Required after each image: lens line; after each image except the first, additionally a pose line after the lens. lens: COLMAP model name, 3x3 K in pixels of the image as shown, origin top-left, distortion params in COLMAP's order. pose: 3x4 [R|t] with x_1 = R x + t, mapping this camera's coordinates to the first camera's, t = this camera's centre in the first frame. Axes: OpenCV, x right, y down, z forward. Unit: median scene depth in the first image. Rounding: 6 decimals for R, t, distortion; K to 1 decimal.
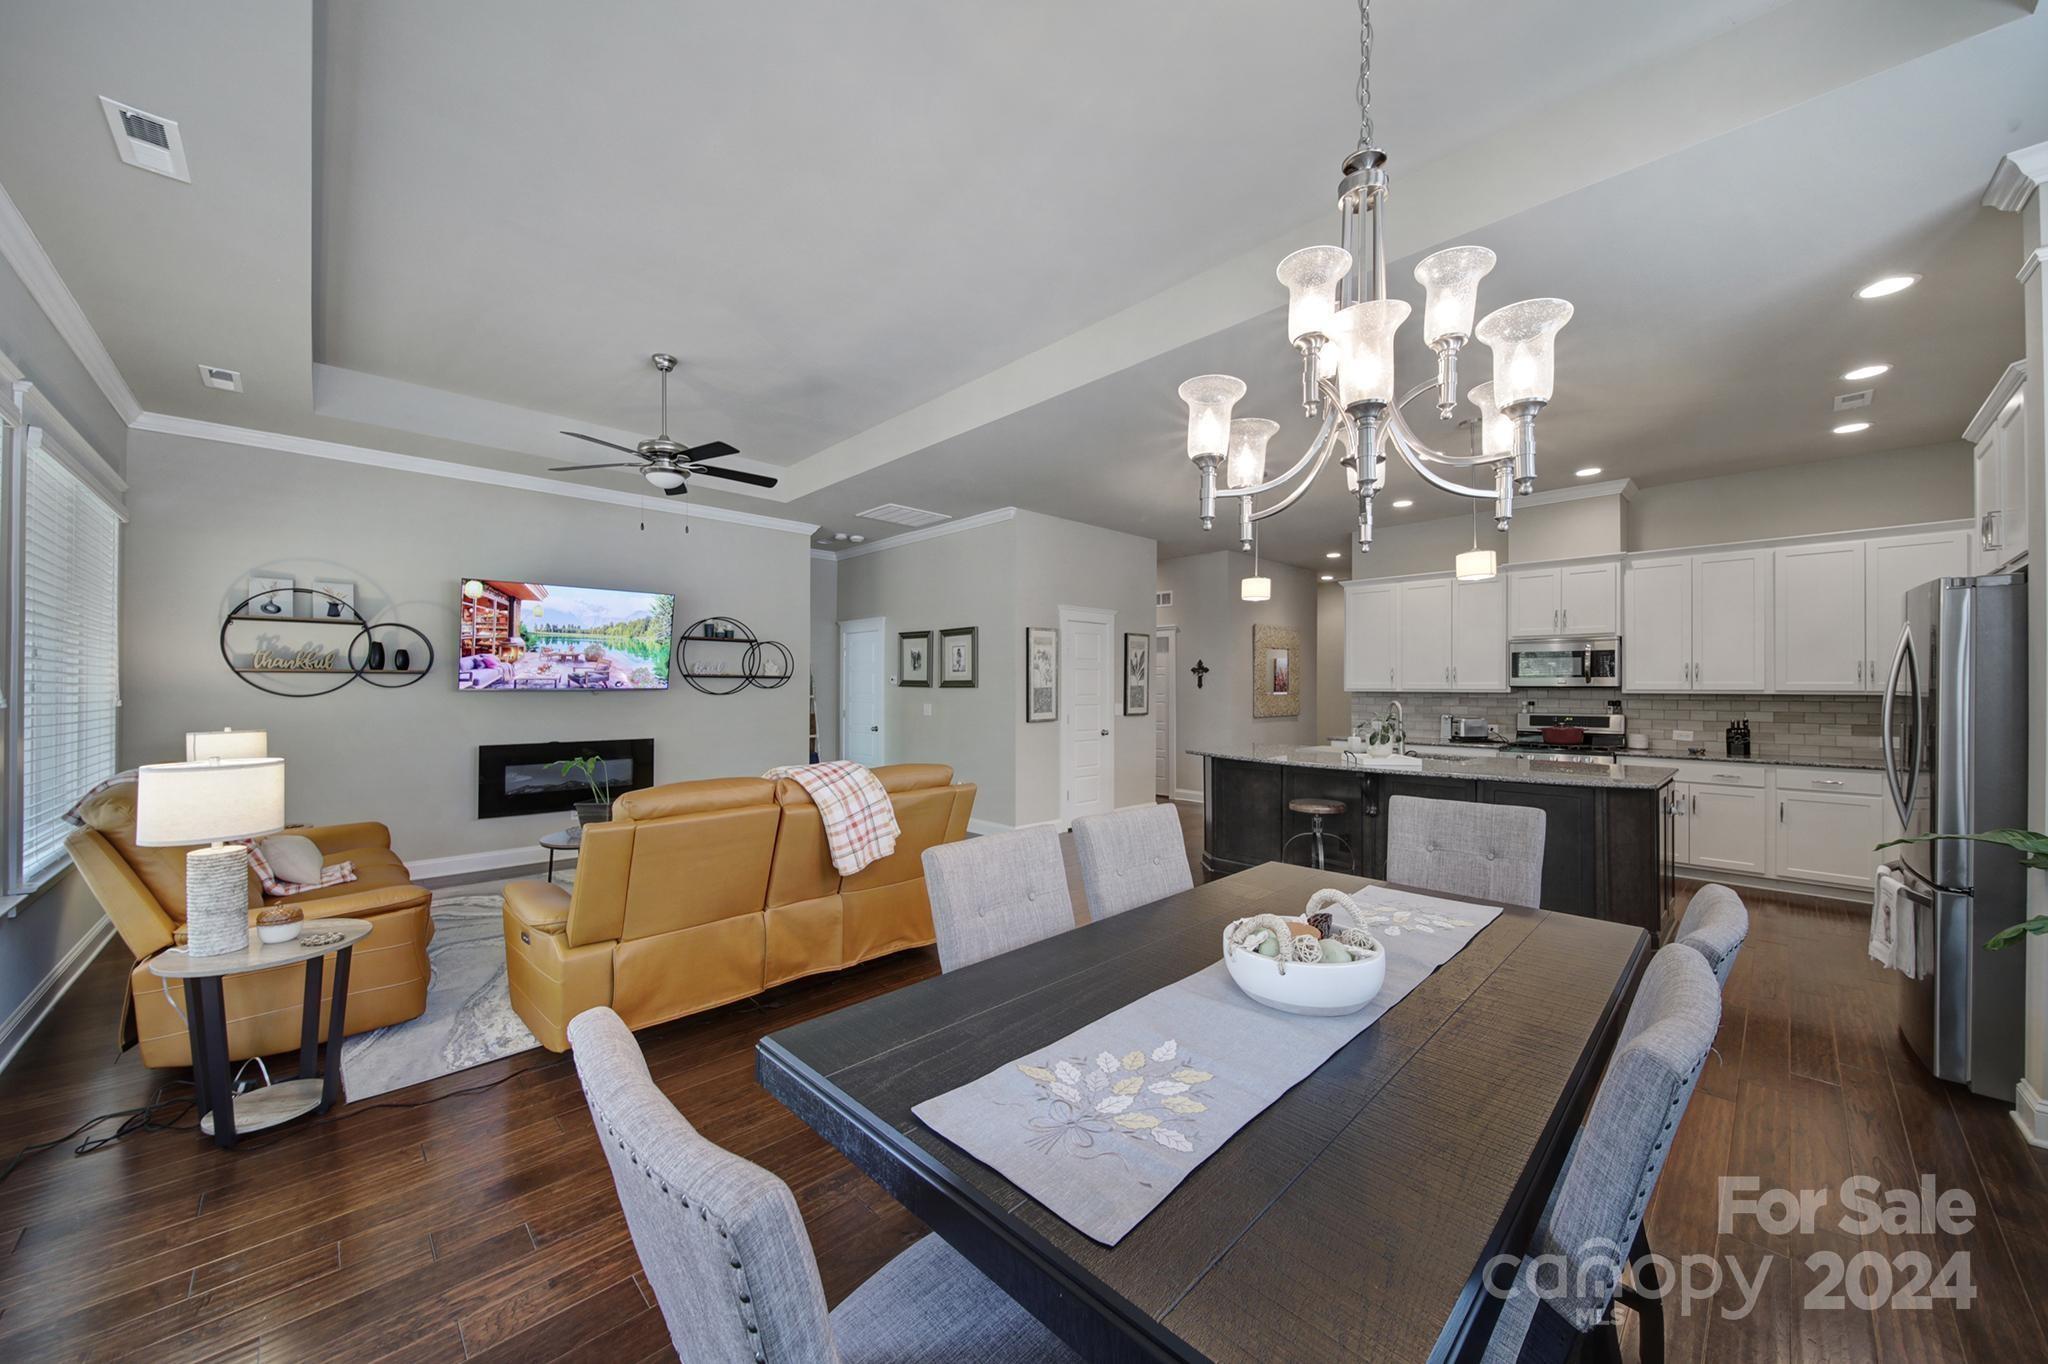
lens RADIAL K [[723.5, 0, 1023.5], [0, 723.5, 674.0], [0, 0, 1]] dist [-0.000525, -0.000065]
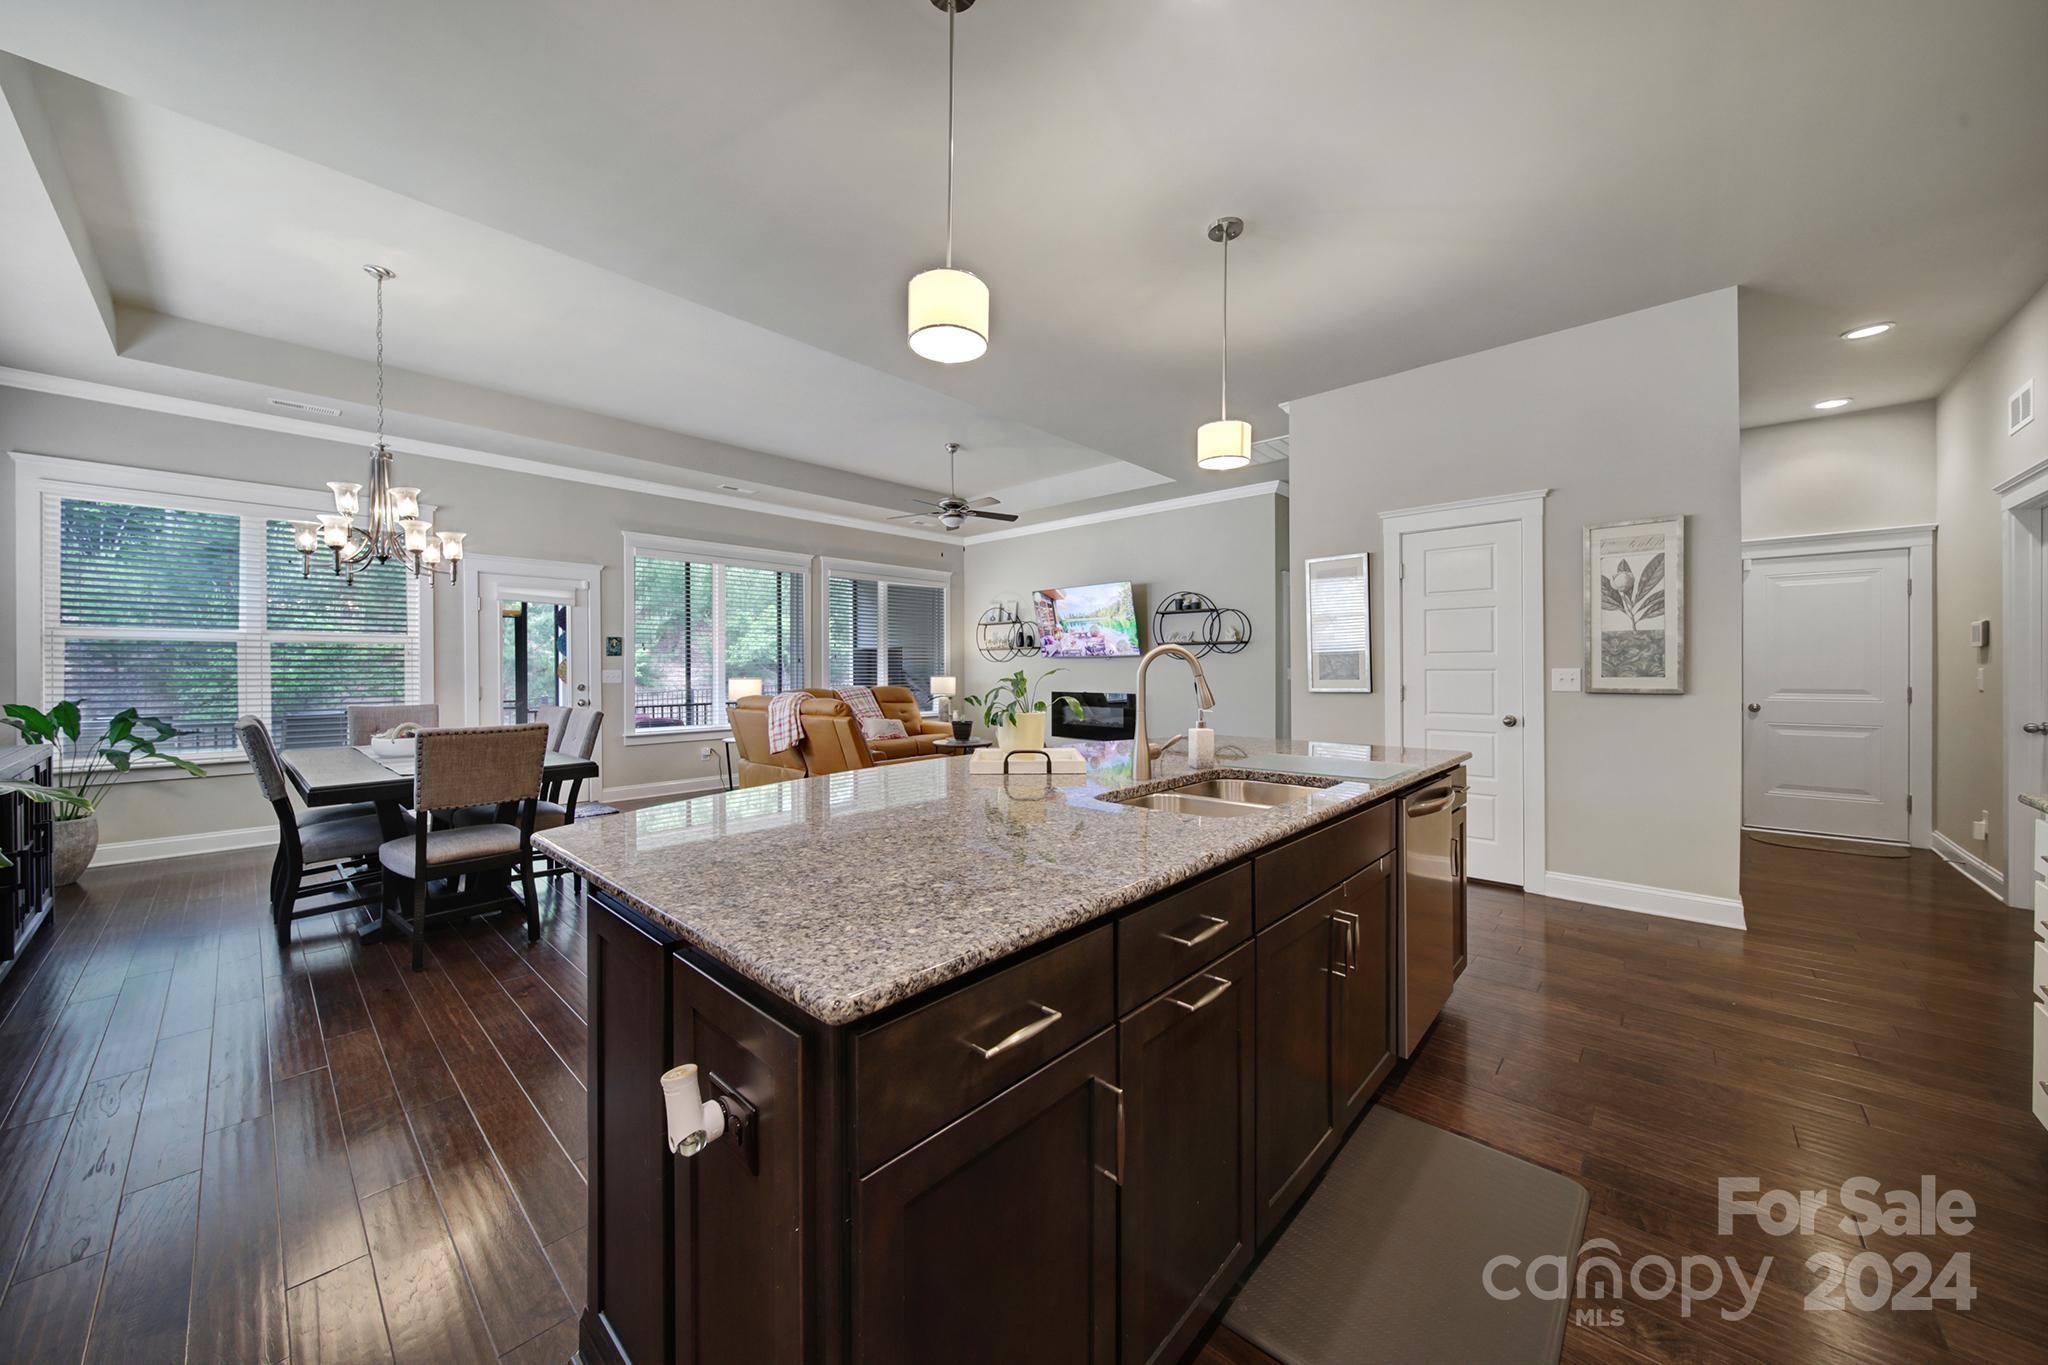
lens RADIAL K [[723.5, 0, 1023.5], [0, 723.5, 674.5], [0, 0, 1]] dist [-0.000525, -0.000065]
pose [[0.053486, 0.004833, -0.998557, 0.846117], [0.021246, 0.999756, 0.005977, 0.047000], [0.998343, -0.021535, 0.053371, 0.815083]]
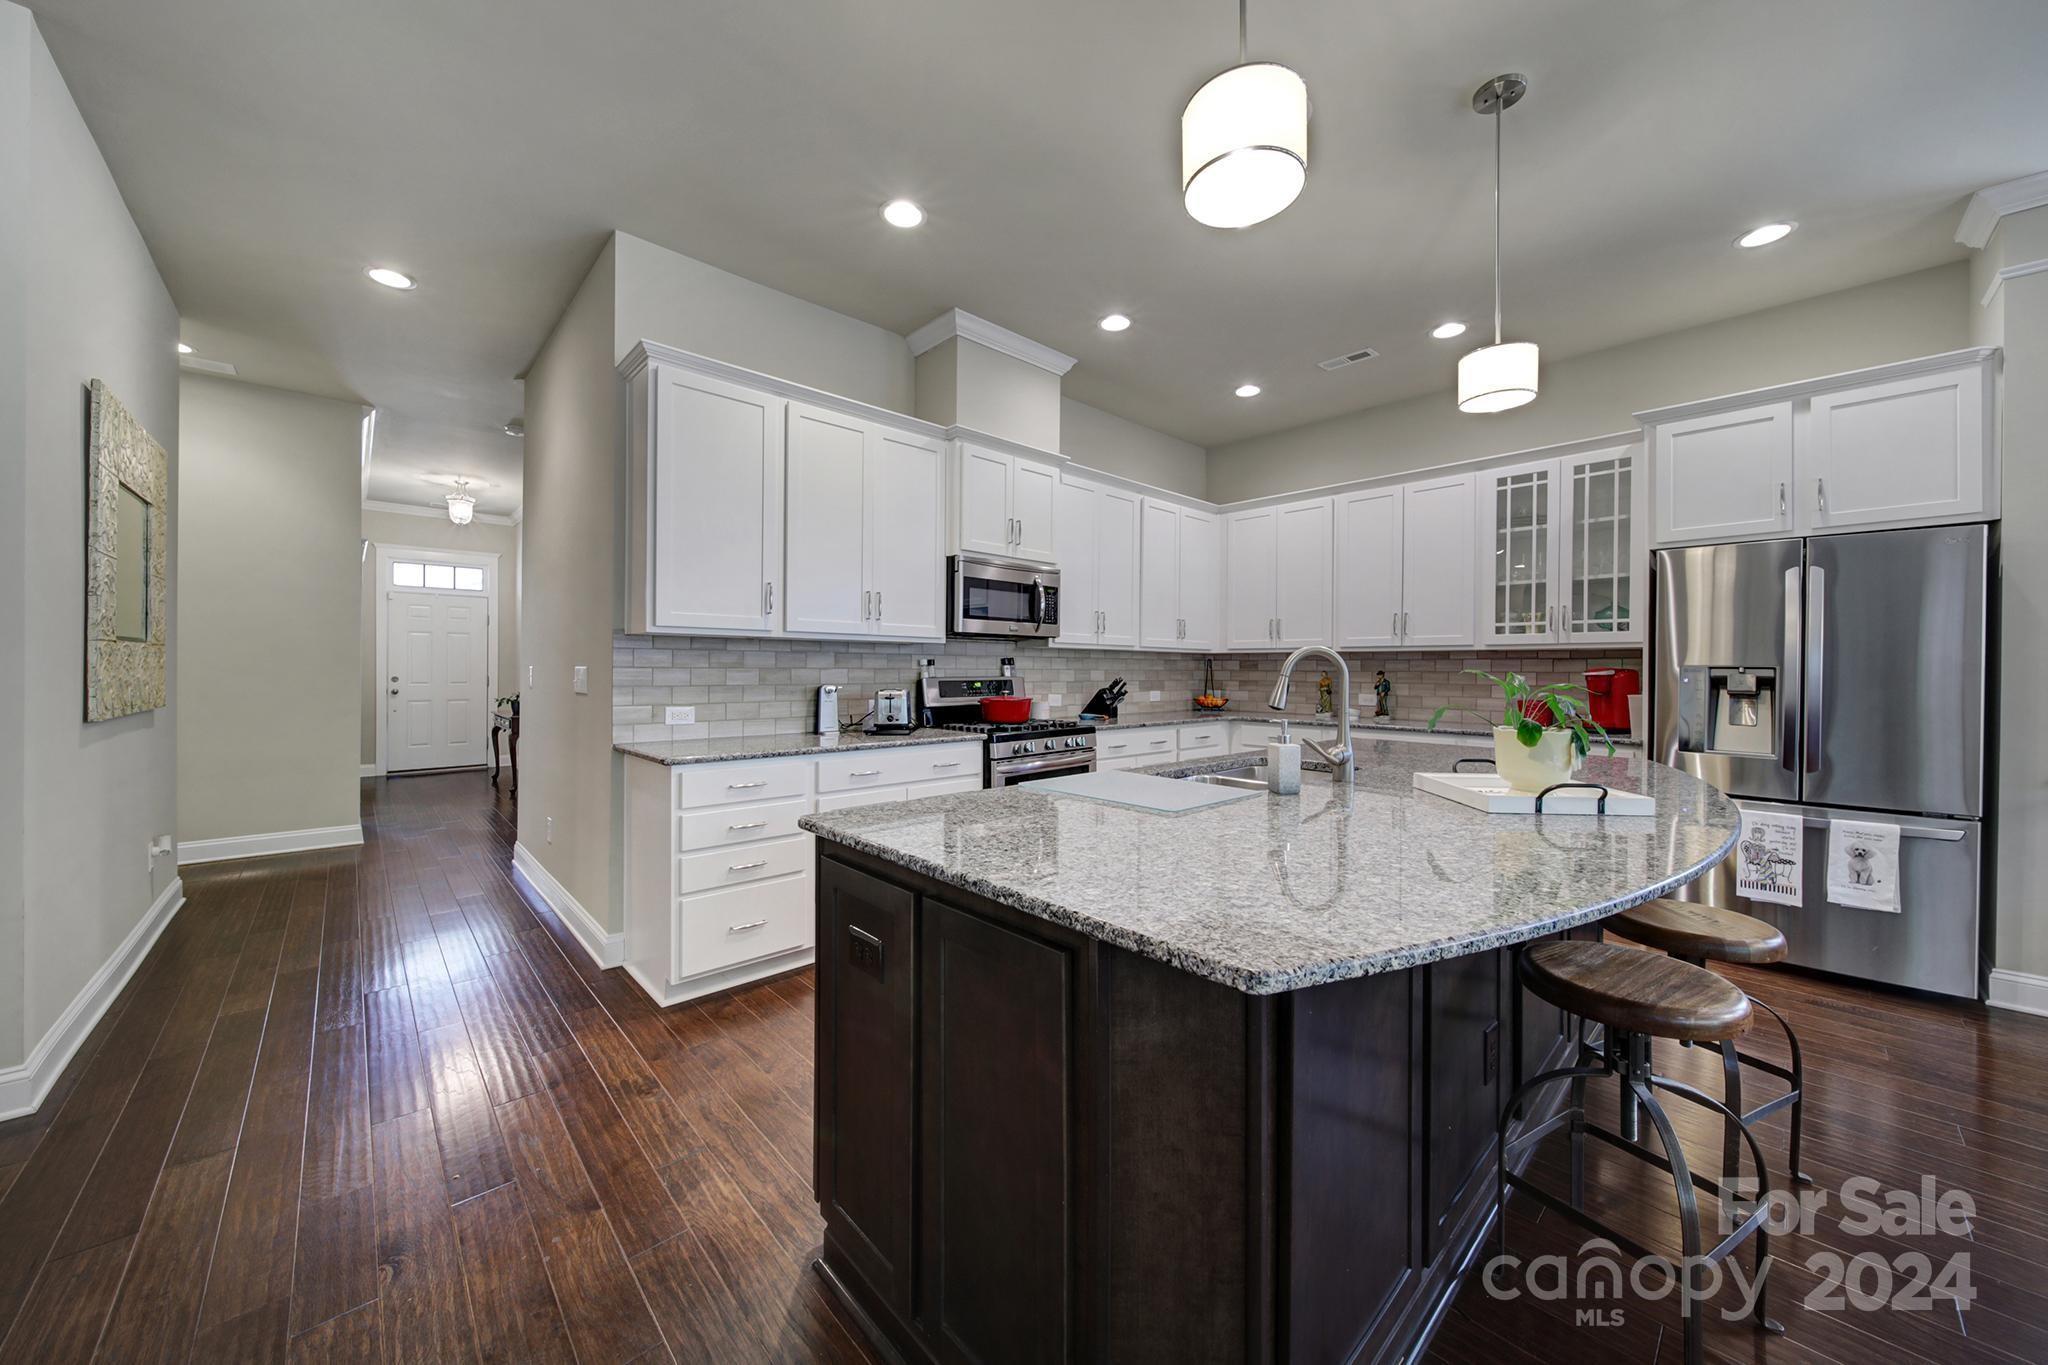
lens RADIAL K [[723.5, 0, 1023.5], [0, 723.5, 674.5], [0, 0, 1]] dist [-0.000525, -0.000065]
pose [[0.023774, -0.002436, 0.999714, 0.085326], [-0.018854, 0.999818, 0.002885, 0.055339], [-0.999540, -0.018917, 0.023723, 1.050168]]
